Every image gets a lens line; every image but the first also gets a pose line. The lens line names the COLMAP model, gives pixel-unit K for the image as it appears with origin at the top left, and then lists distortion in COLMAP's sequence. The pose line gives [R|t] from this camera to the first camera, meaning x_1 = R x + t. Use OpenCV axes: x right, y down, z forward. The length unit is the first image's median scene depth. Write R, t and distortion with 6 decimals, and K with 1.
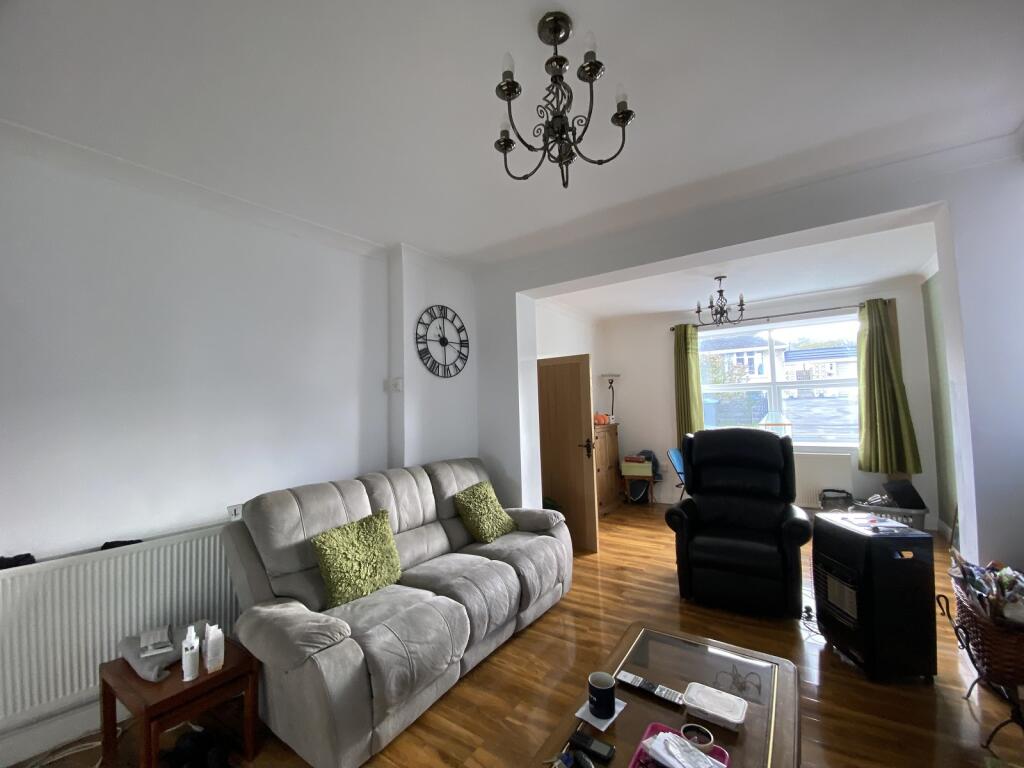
lens RADIAL K [[410.4, 0, 514.6], [0, 410.4, 384.1], [0, 0, 1]] dist [0.023046, -0.022659]
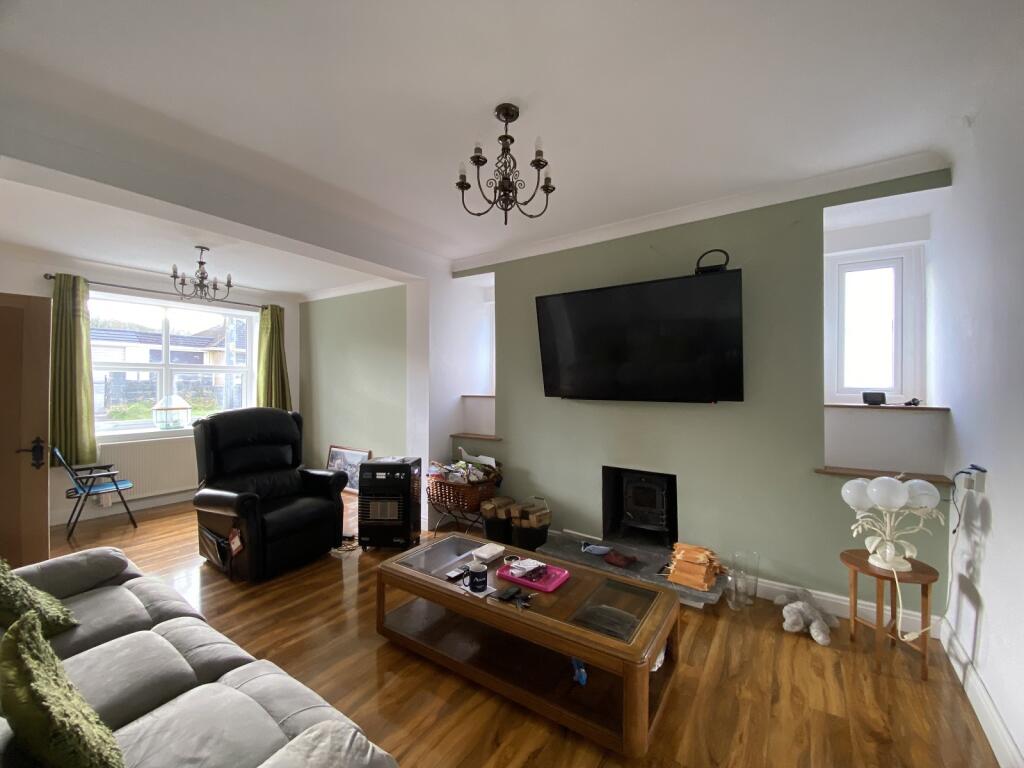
lens RADIAL K [[410.4, 0, 514.6], [0, 410.4, 384.1], [0, 0, 1]] dist [0.023046, -0.022659]
pose [[-0.010059, 0.028628, 0.999540, -0.457753], [-0.053433, 0.998147, -0.029126, 0.037478], [-0.998521, -0.053701, -0.008511, 0.330065]]
